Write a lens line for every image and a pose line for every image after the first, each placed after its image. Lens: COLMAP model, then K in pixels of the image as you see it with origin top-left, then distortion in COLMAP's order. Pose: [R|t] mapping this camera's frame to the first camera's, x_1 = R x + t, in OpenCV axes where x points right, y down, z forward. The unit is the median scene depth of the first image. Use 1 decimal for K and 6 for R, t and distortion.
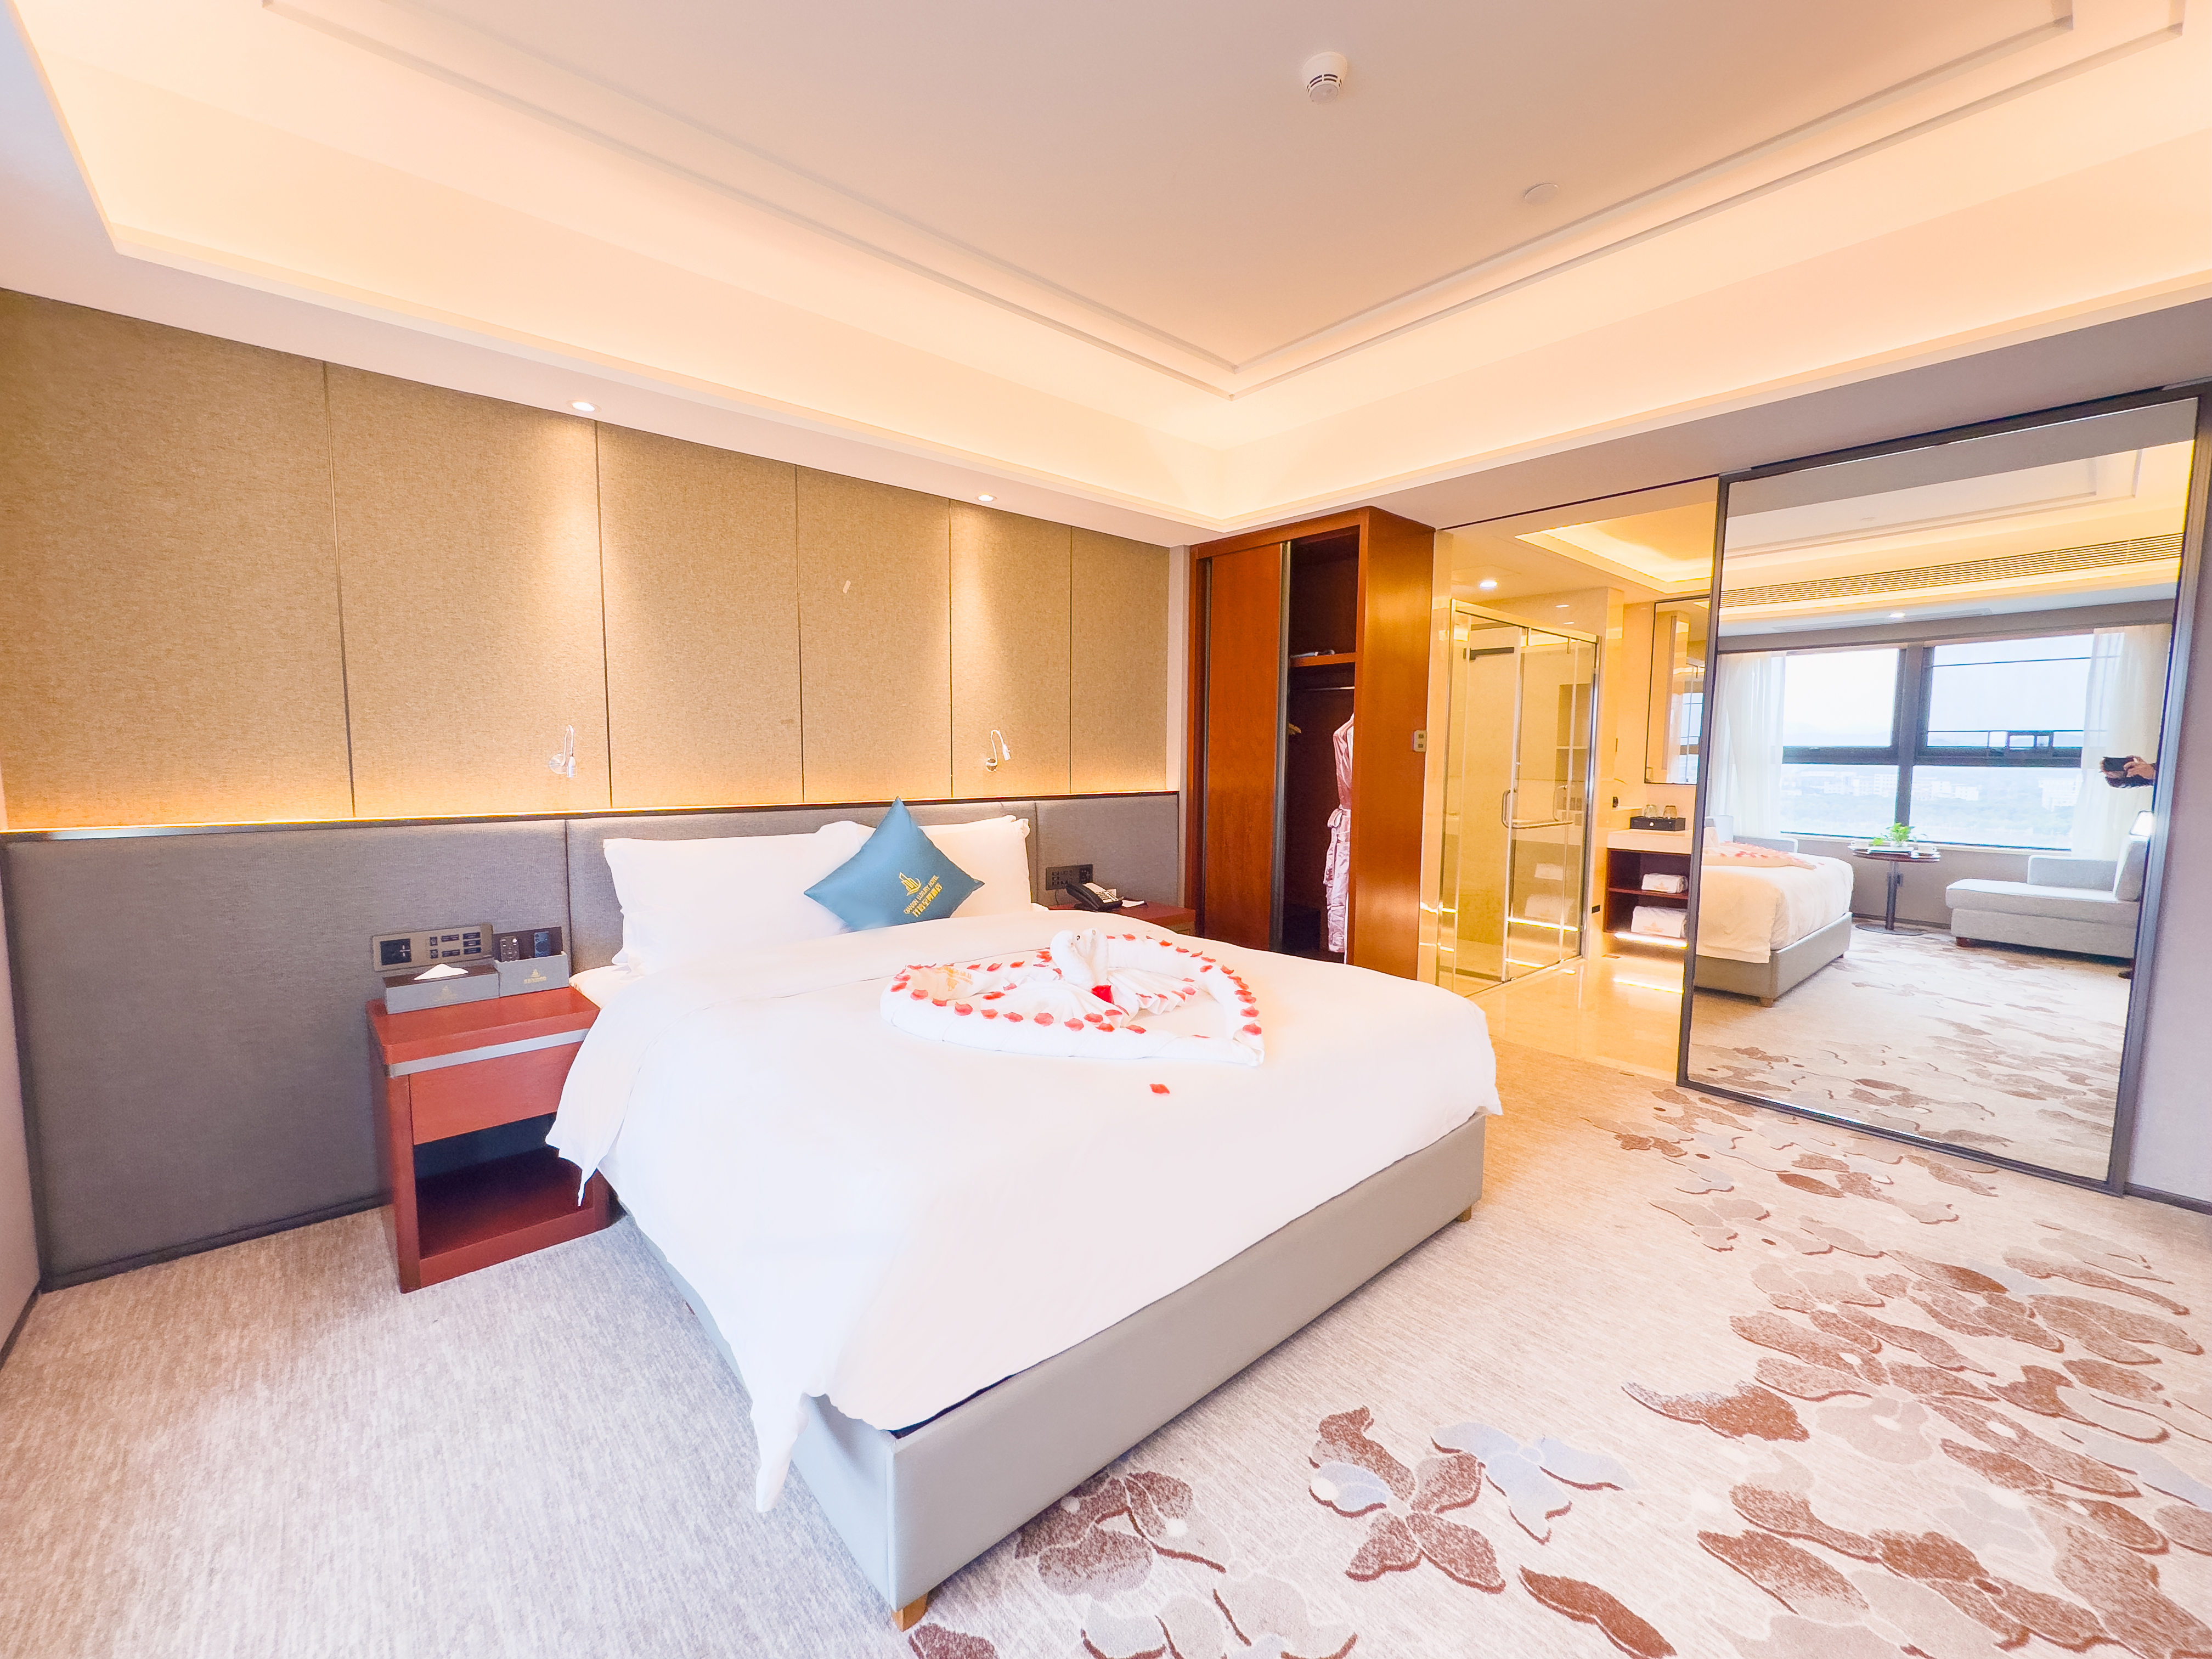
lens RADIAL K [[878.2, 0, 1108.3], [0, 878.2, 827.1], [0, 0, 1]] dist [0.000129, -0.000307]
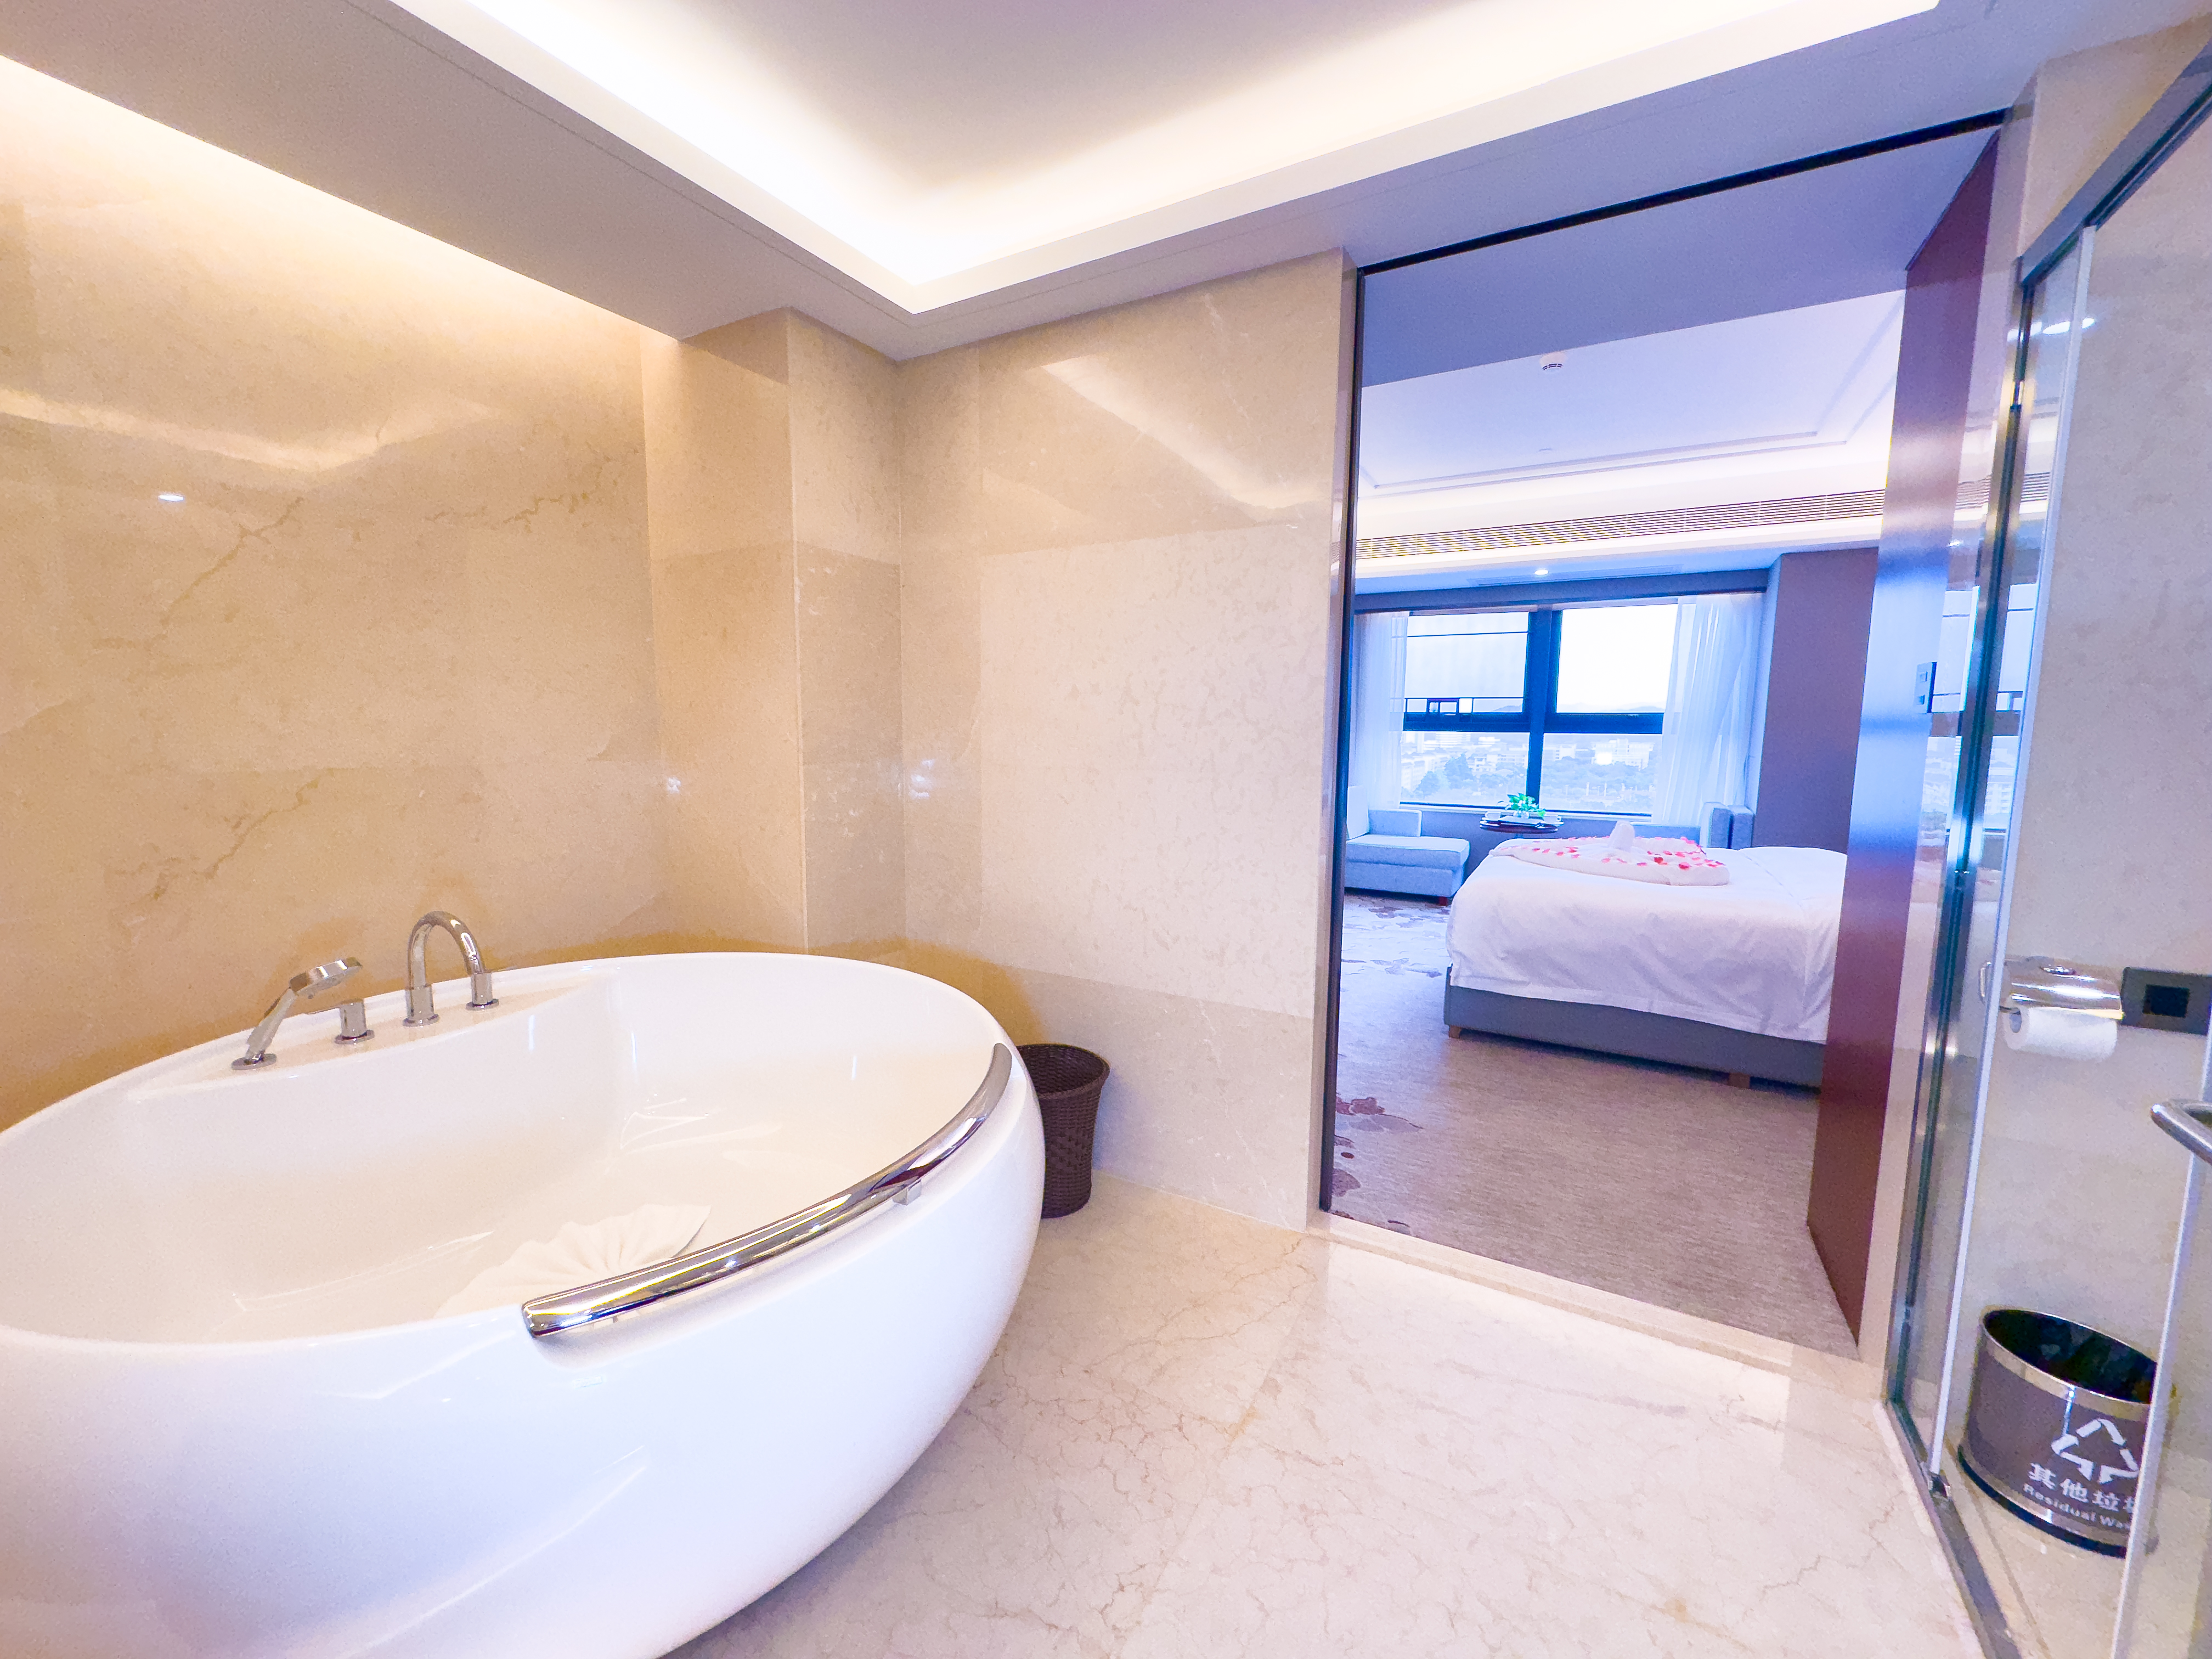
lens RADIAL K [[878.2, 0, 1097.4], [0, 878.2, 832.3], [0, 0, 1]] dist [0.000129, -0.000307]
pose [[-0.948590, 0.023964, -0.315600, 2.100832], [-0.040667, 0.979637, 0.196617, -0.236646], [0.313885, 0.199343, -0.928299, 3.103243]]
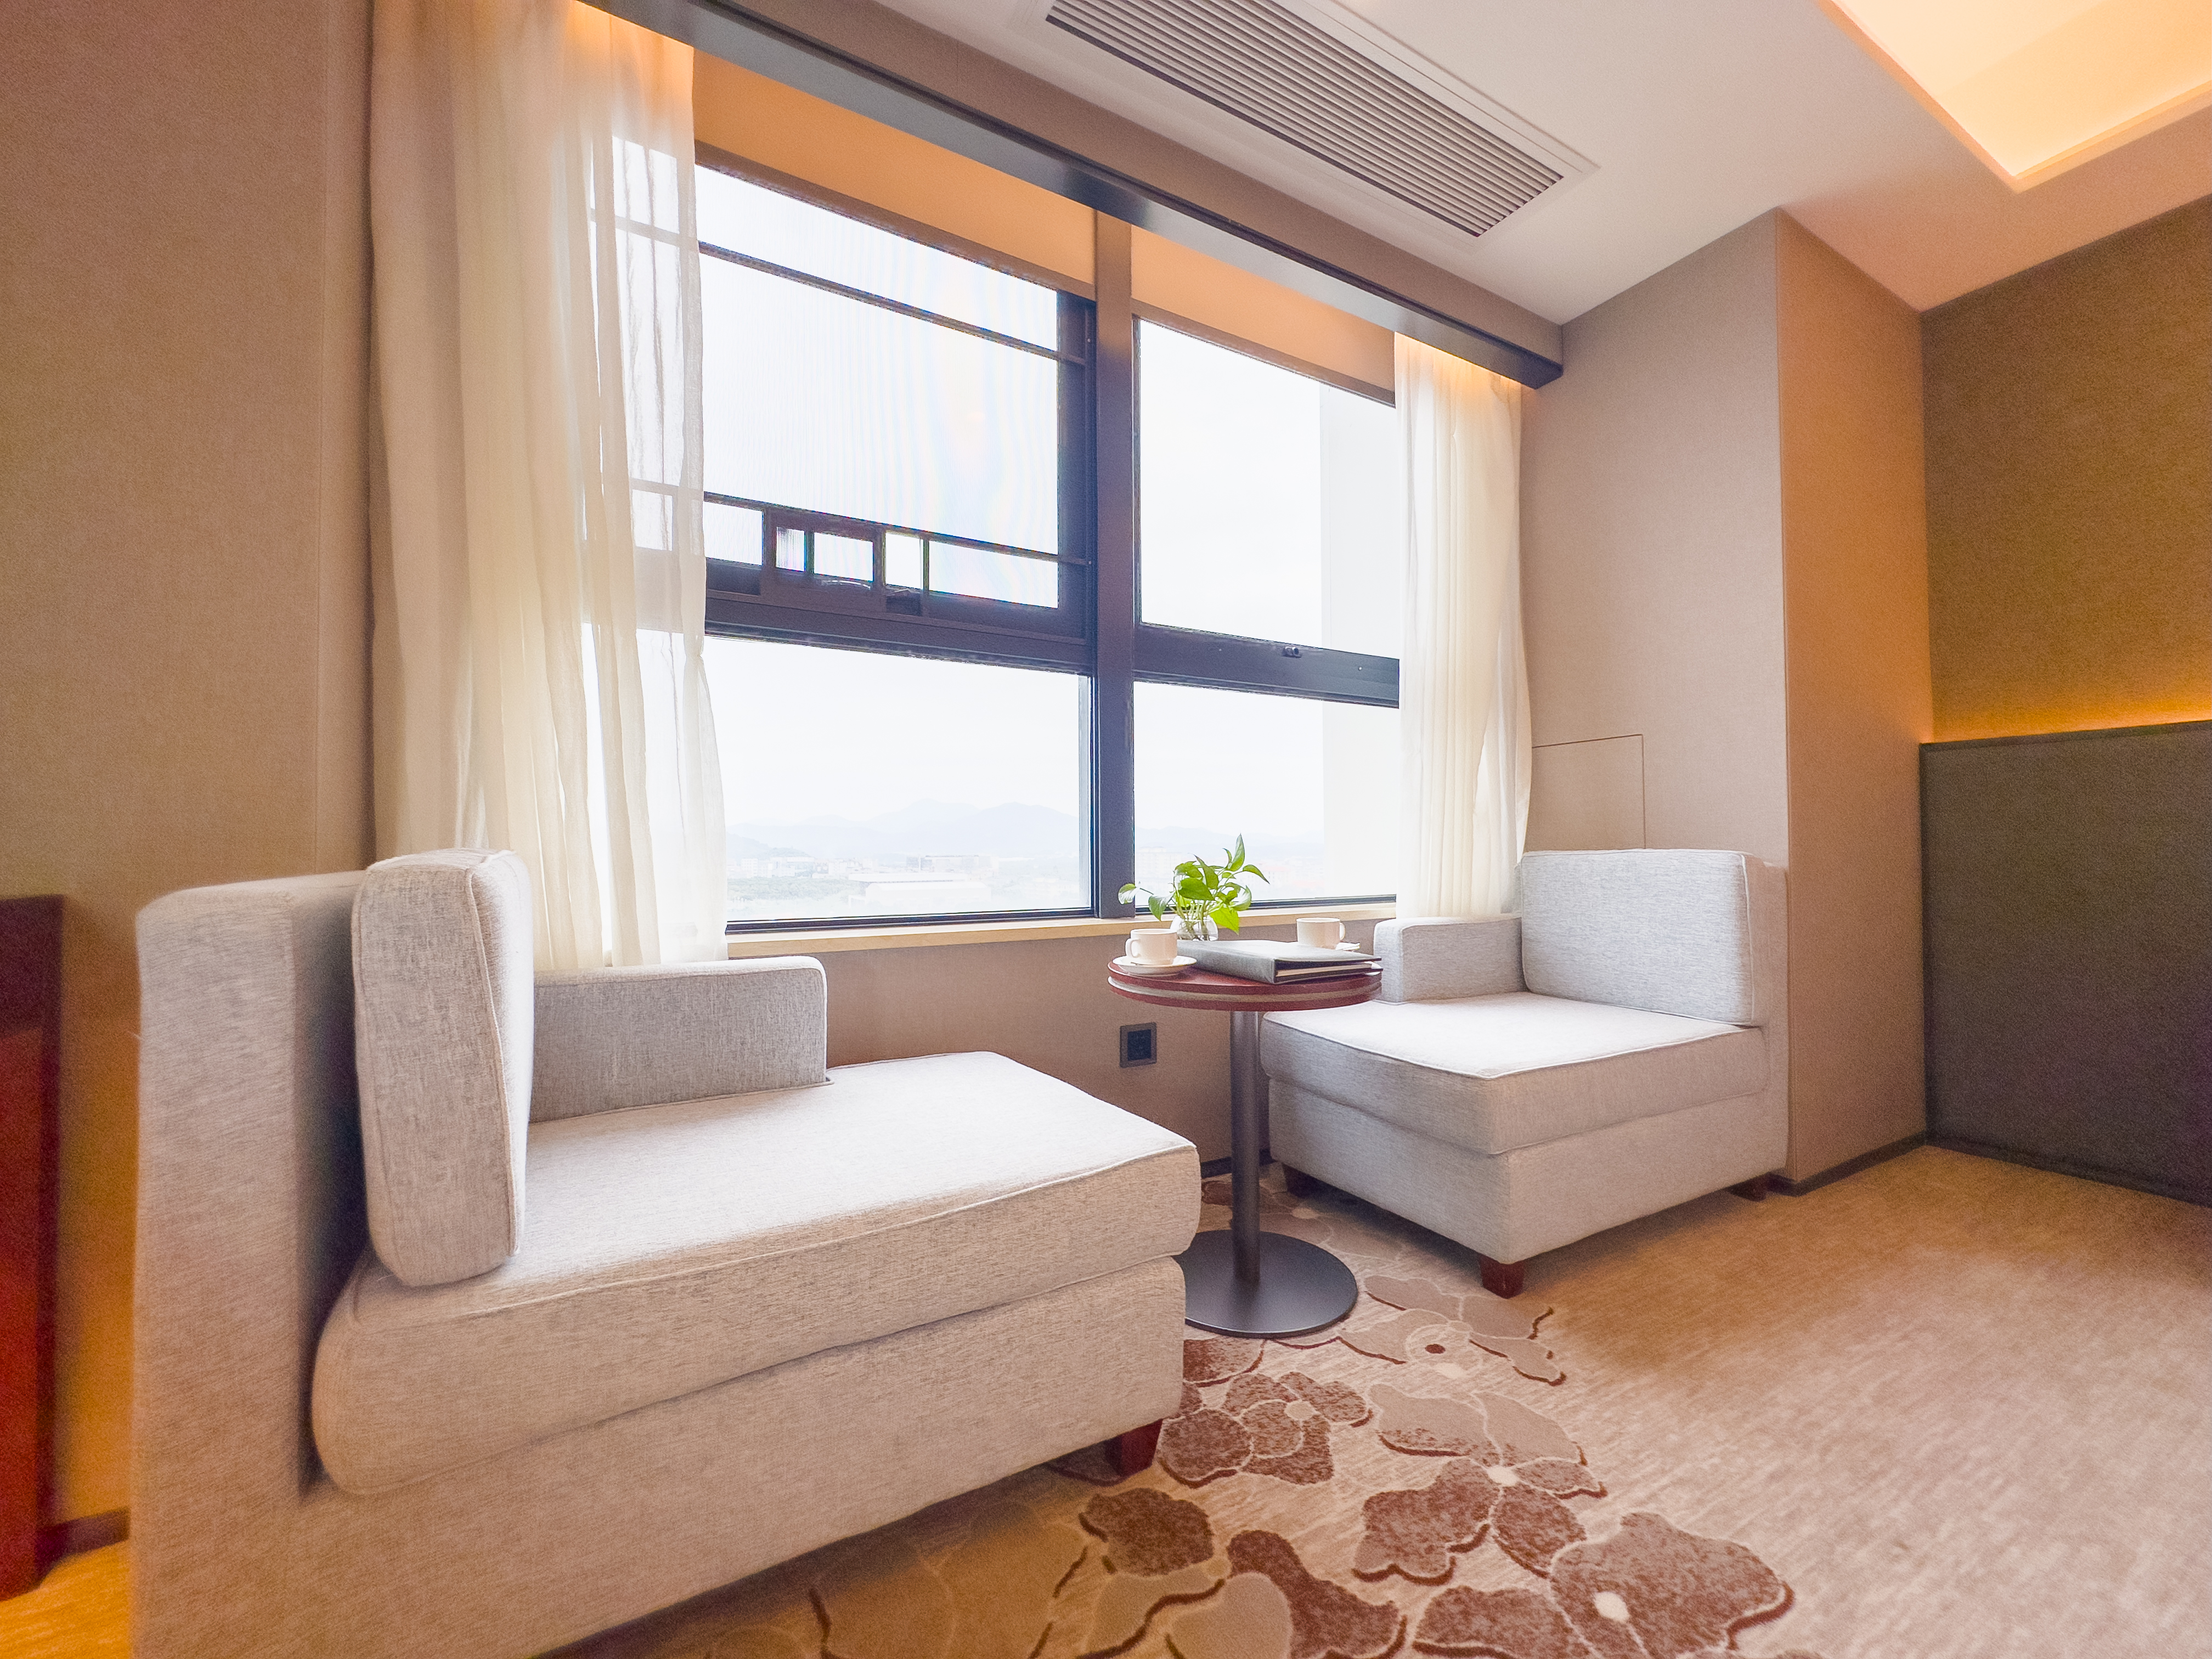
lens RADIAL K [[878.2, 0, 1096.4], [0, 878.2, 827.4], [0, 0, 1]] dist [0.000129, -0.000307]
pose [[-0.209451, -0.024505, -0.977512, 0.192431], [-0.074821, 0.997157, -0.008966, 0.264573], [0.974952, 0.071261, -0.210689, 0.189254]]
